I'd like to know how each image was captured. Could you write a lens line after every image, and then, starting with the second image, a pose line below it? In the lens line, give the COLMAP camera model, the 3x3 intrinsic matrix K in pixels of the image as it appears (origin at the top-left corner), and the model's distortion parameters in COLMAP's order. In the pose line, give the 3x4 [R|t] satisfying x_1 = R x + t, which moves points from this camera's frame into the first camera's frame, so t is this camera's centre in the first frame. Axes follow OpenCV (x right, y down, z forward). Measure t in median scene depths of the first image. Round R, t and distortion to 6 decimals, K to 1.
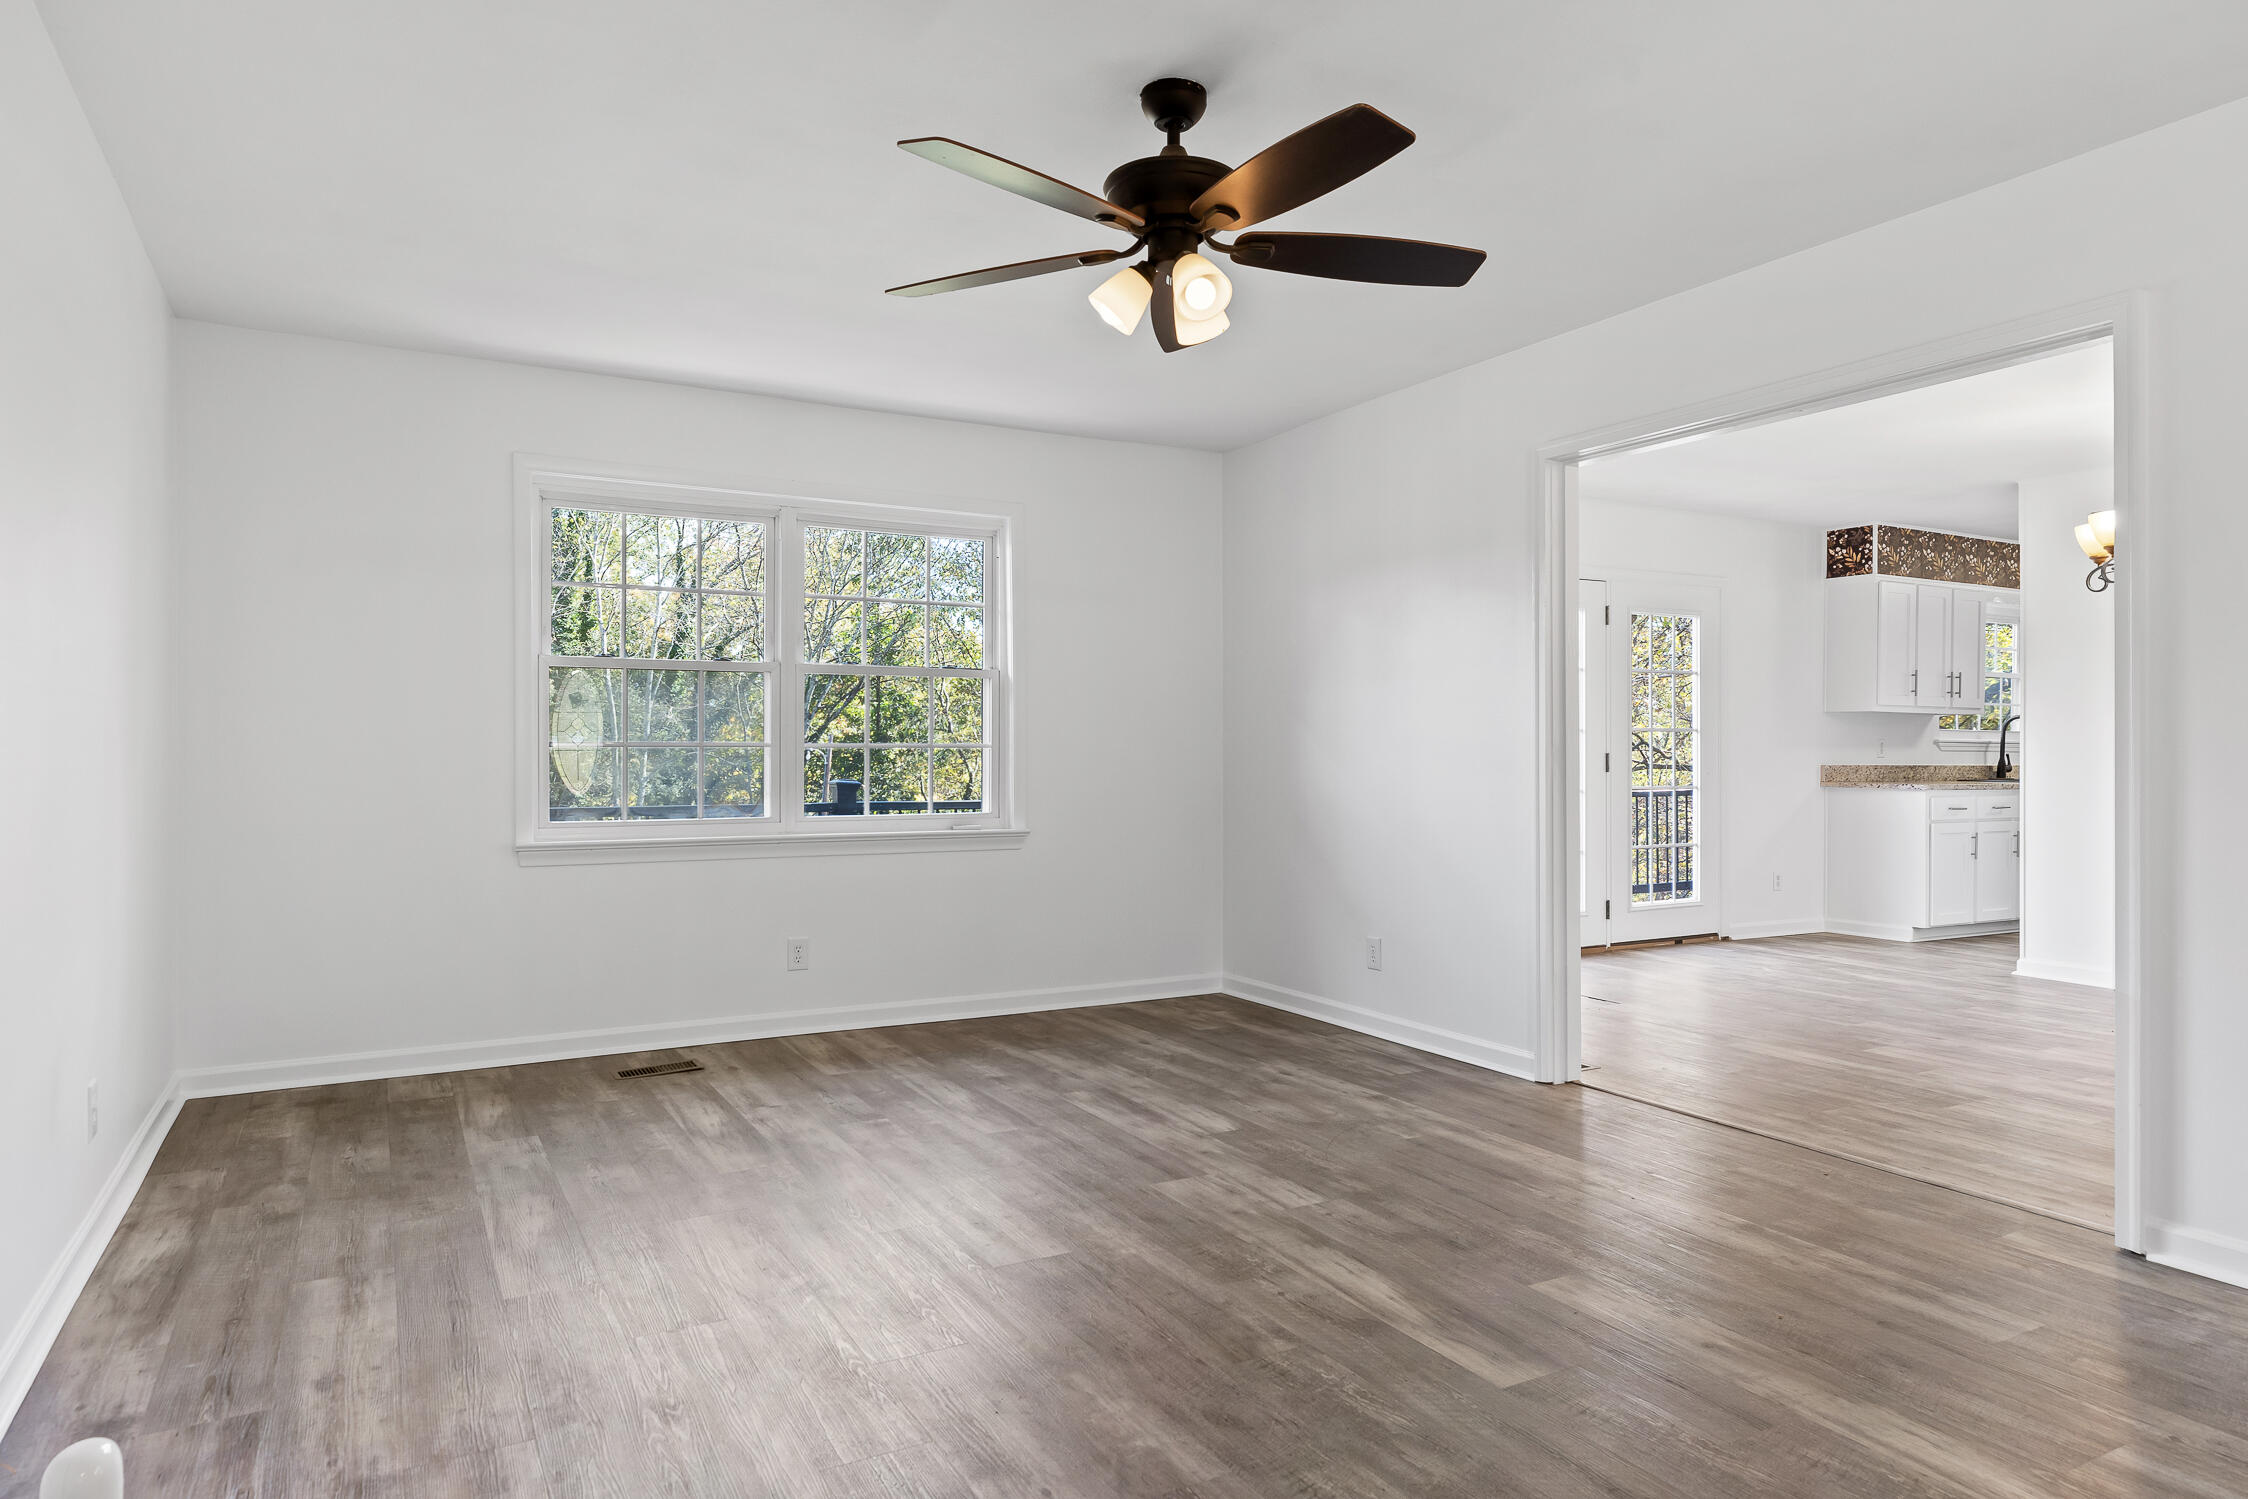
lens RADIAL K [[1356.0, 0, 1117.8], [0, 1356.0, 762.3], [0, 0, 1]] dist [0.007223, 0.000451]
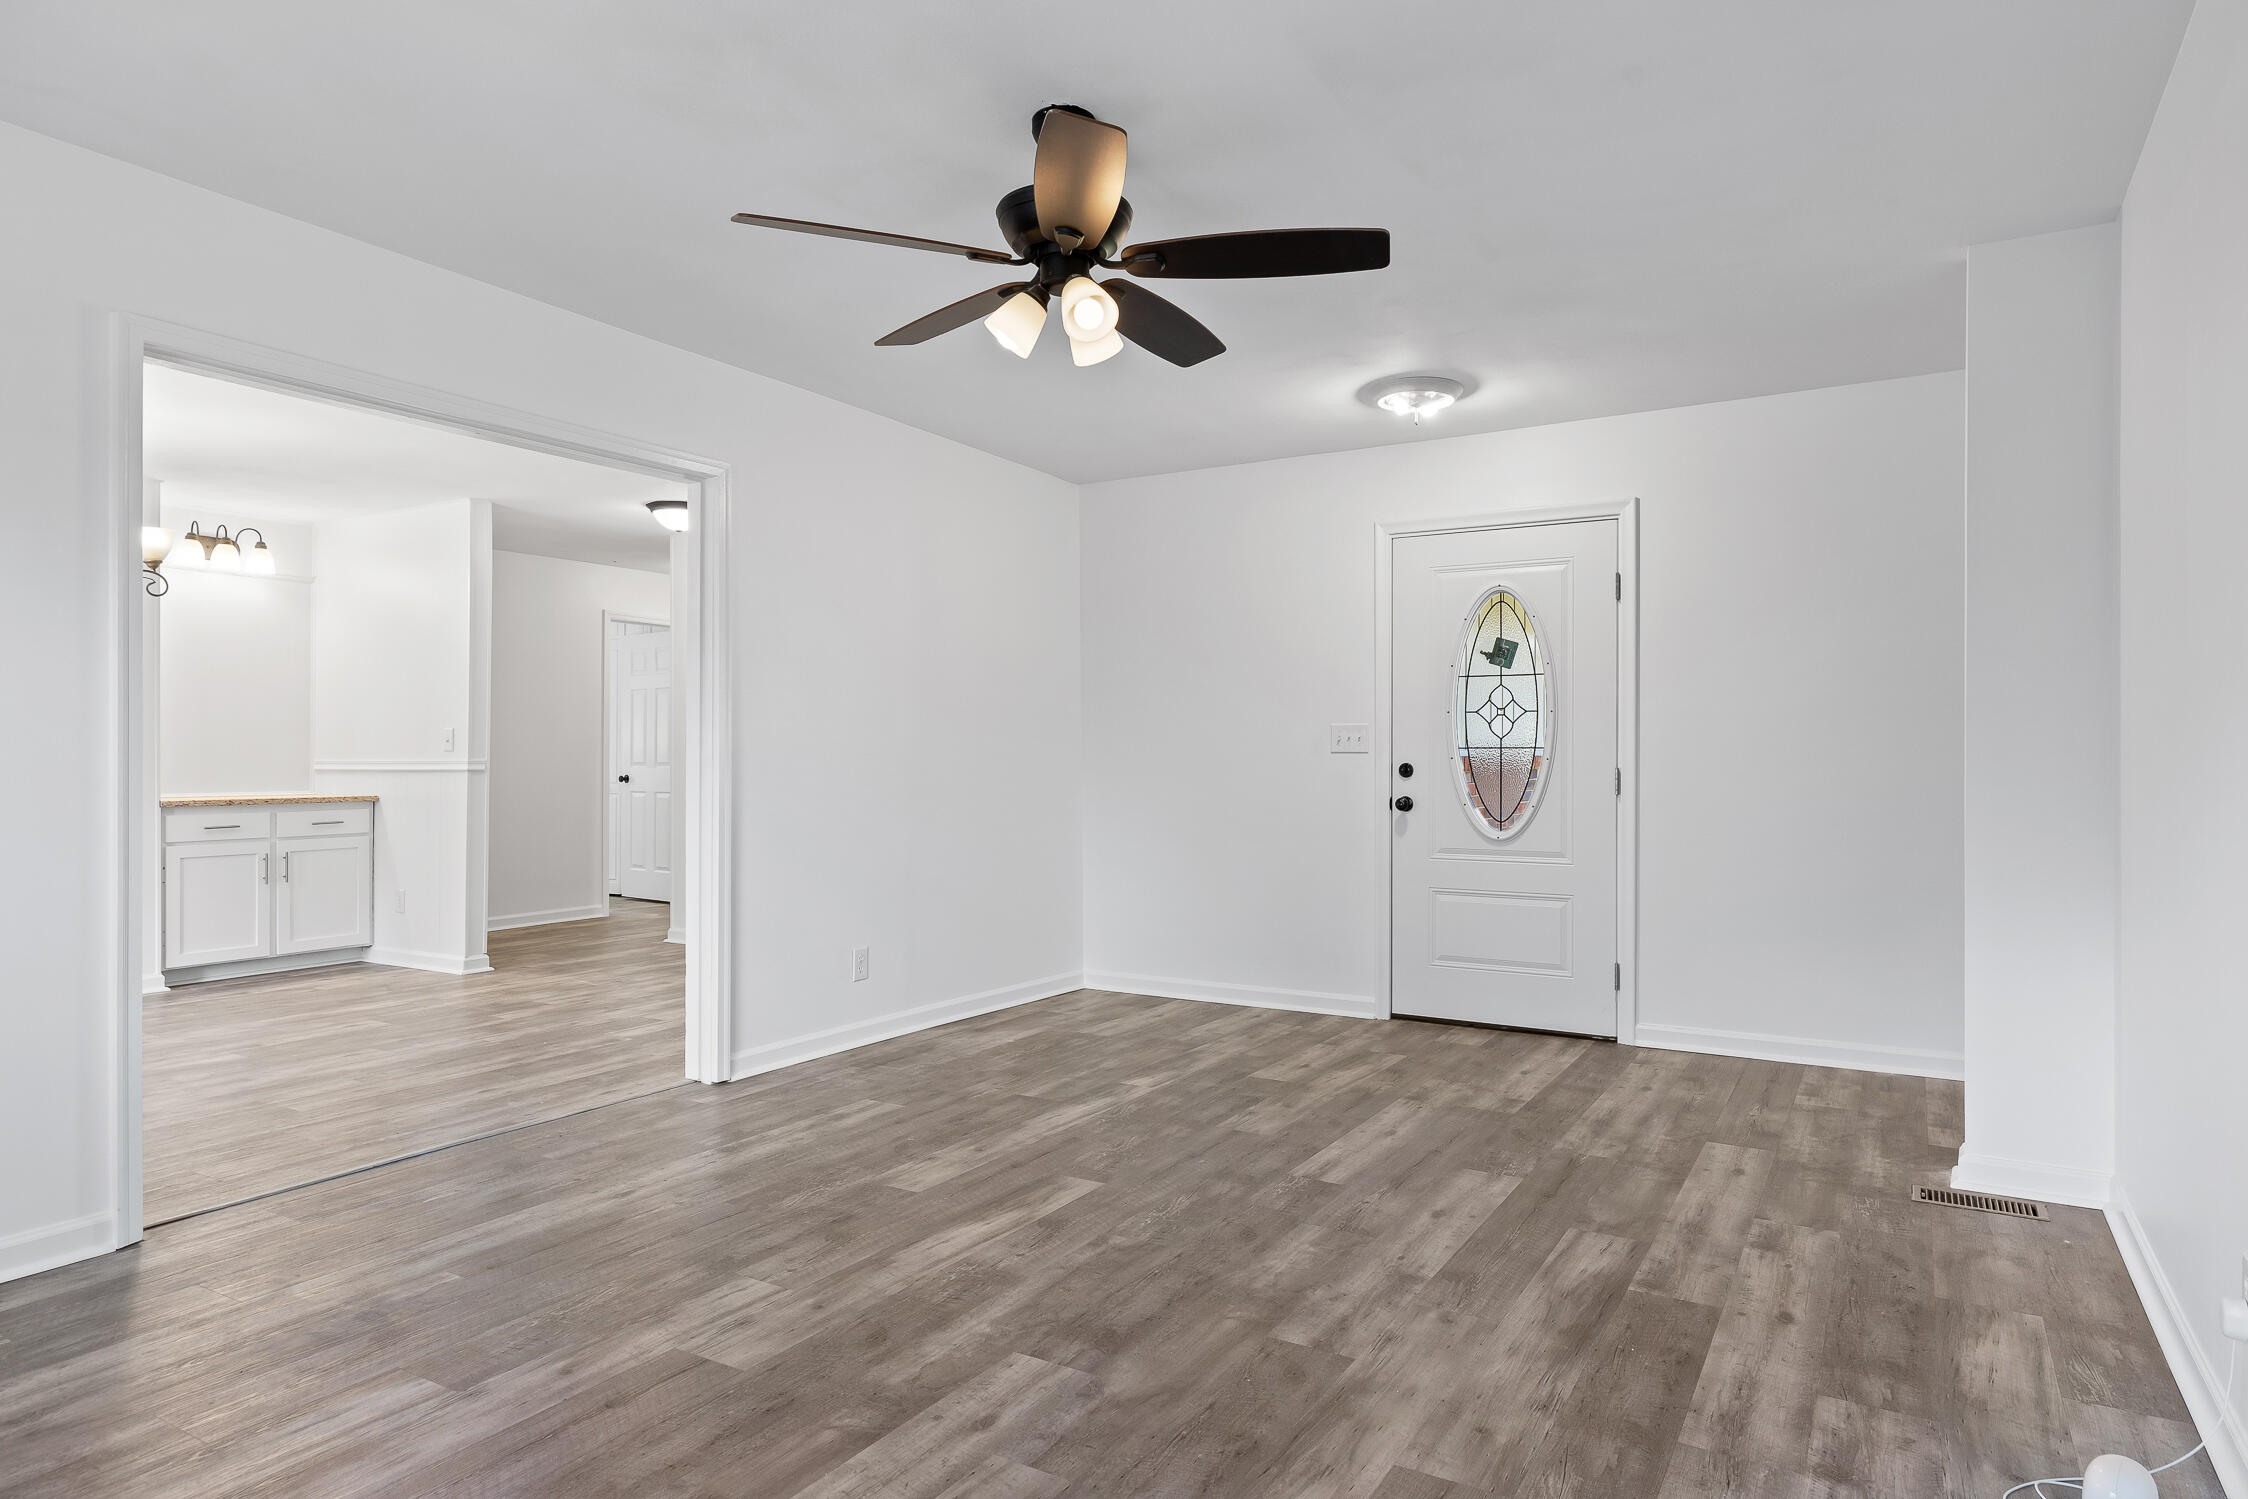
lens RADIAL K [[1329.3, 0, 1130.2], [0, 1329.3, 741.6], [0, 0, 1]] dist [0.006551, -0.001817]
pose [[-0.513435, 0.006640, 0.858103, -0.710051], [0.005363, 0.999975, -0.004529, -0.017359], [-0.858112, 0.002277, -0.513457, 1.224500]]
